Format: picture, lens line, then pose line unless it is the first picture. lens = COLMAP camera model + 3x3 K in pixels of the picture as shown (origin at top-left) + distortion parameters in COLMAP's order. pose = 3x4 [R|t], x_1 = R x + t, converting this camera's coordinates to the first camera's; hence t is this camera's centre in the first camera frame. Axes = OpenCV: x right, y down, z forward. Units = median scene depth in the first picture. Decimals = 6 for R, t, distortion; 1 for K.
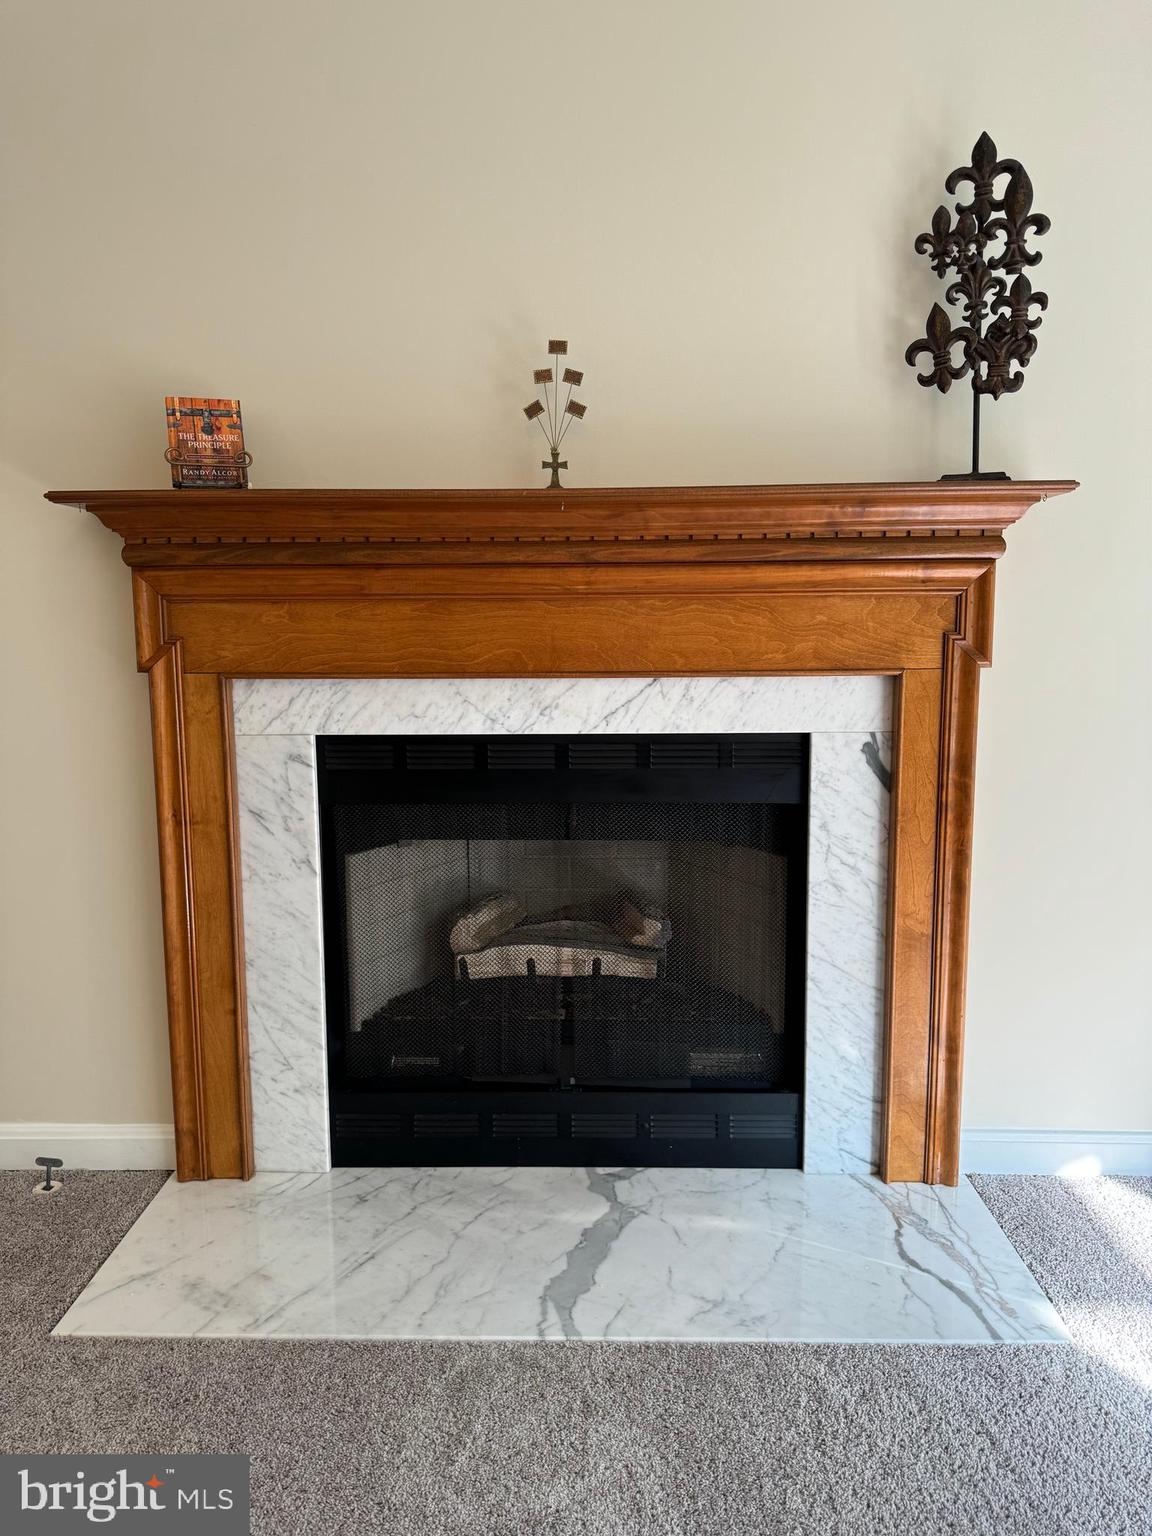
lens RADIAL K [[1096.2, 0, 576.0], [0, 1096.2, 768.0], [0, 0, 1]] dist [0.067256, -0.090253]
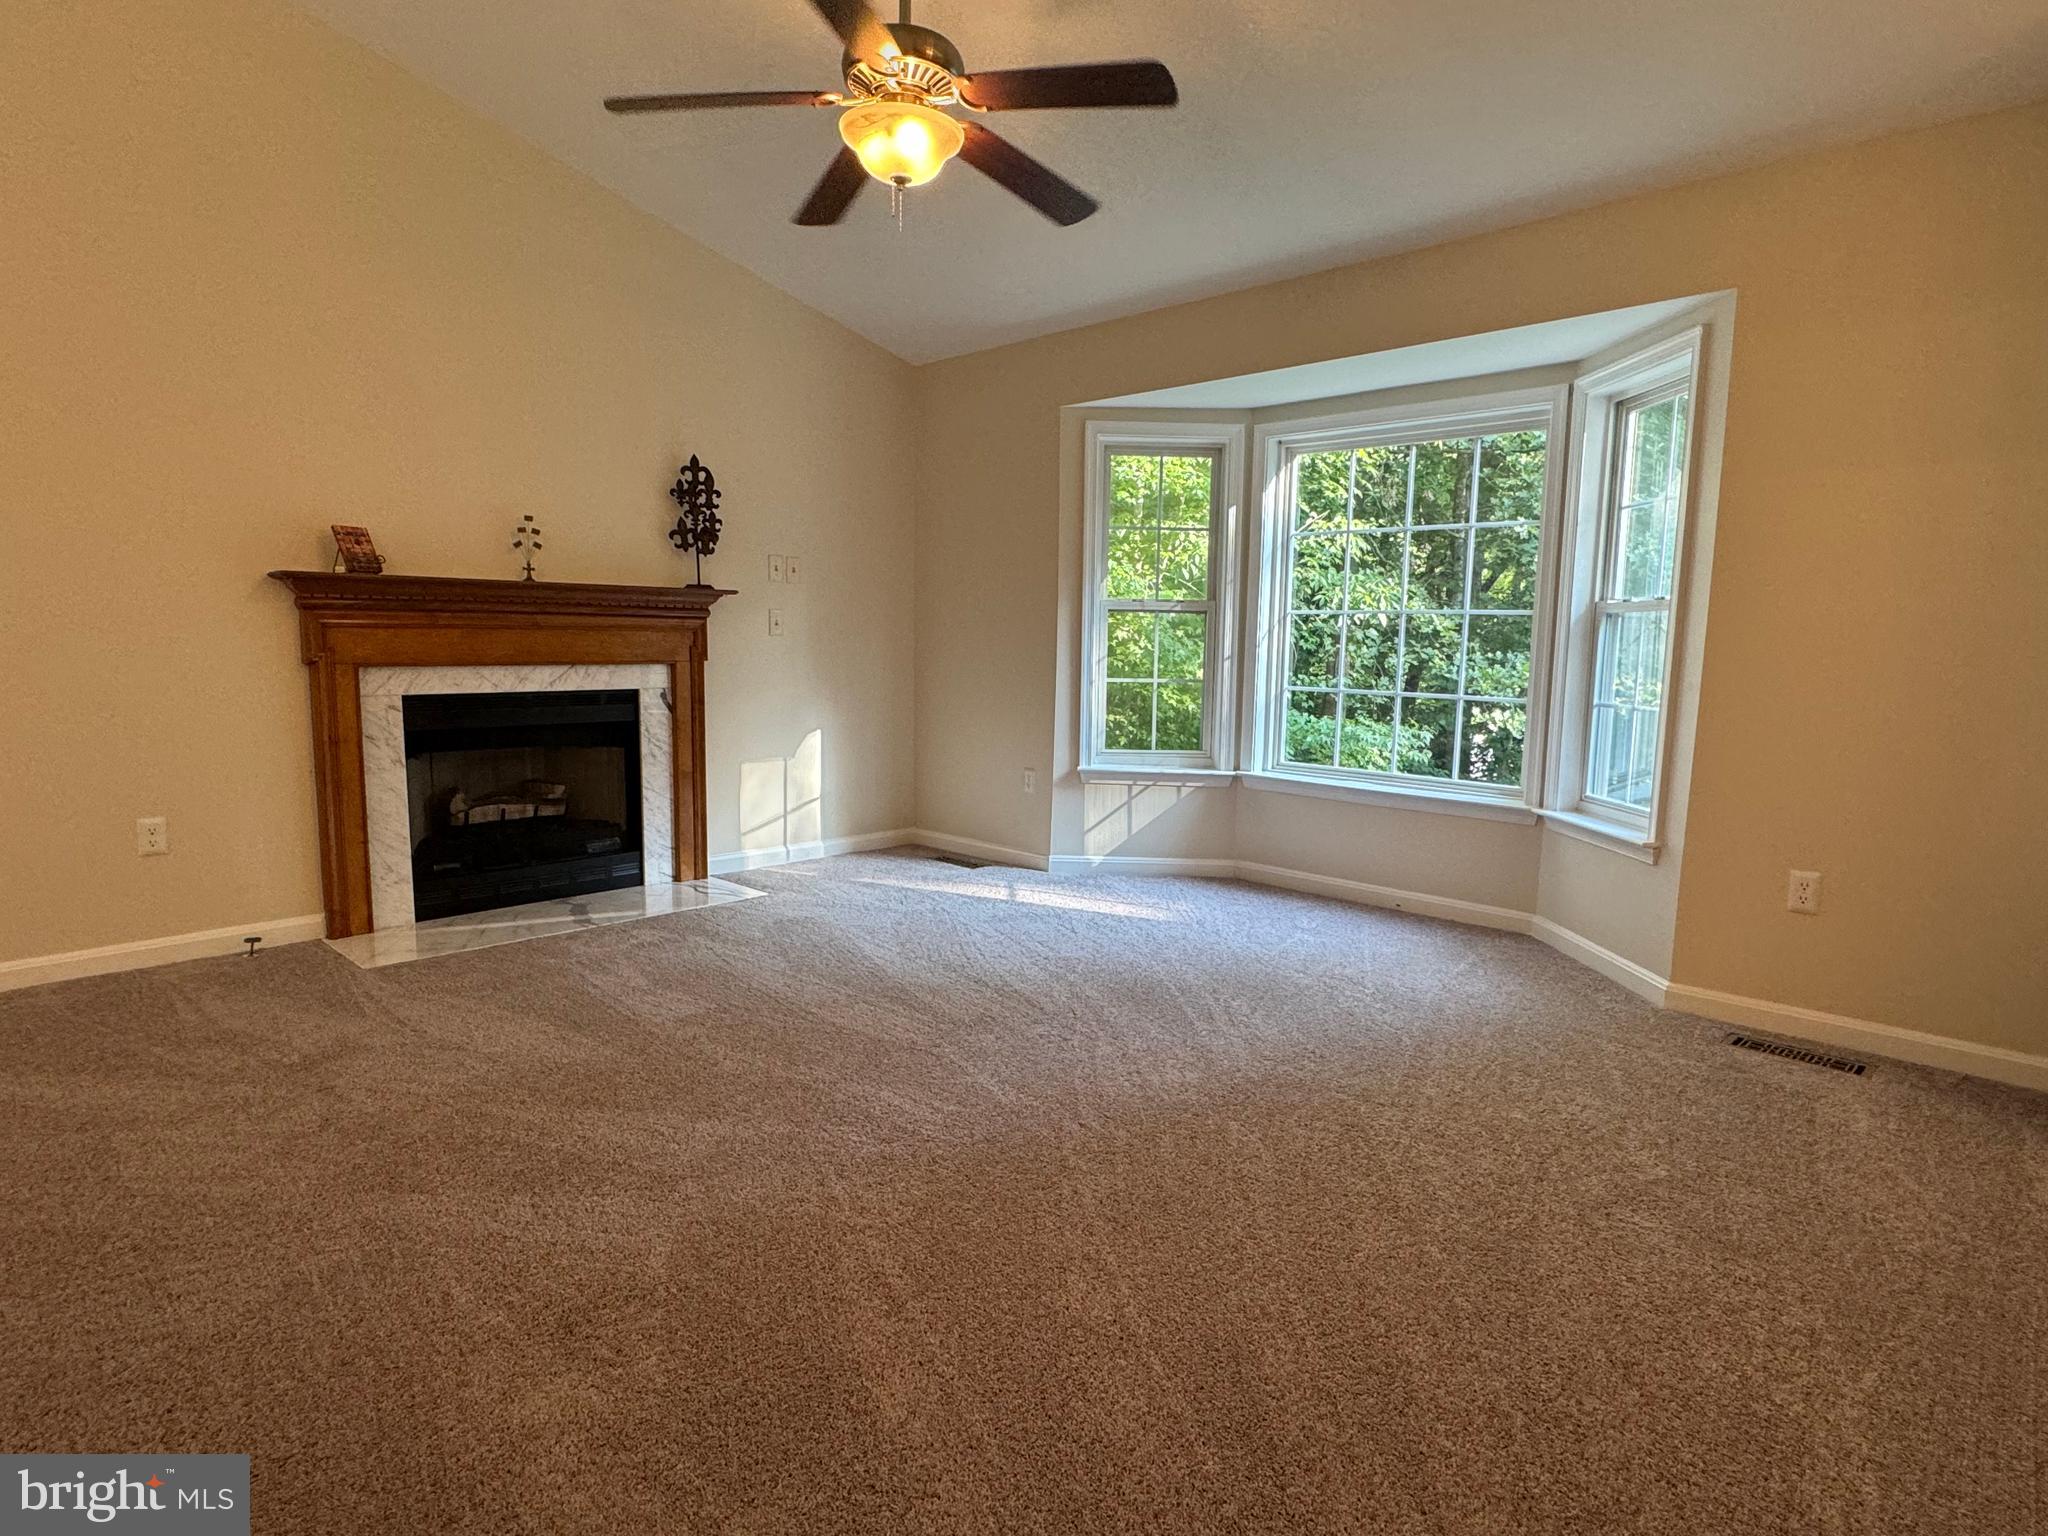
lens RADIAL K [[1078.7, 0, 1024.0], [0, 1078.7, 768.0], [0, 0, 1]] dist [-0.072727, 0.000202]
pose [[0.685918, -0.064096, 0.724850, -0.899570], [0.080060, 0.996713, 0.012375, 0.175752], [-0.723261, 0.049544, 0.688795, -1.161895]]
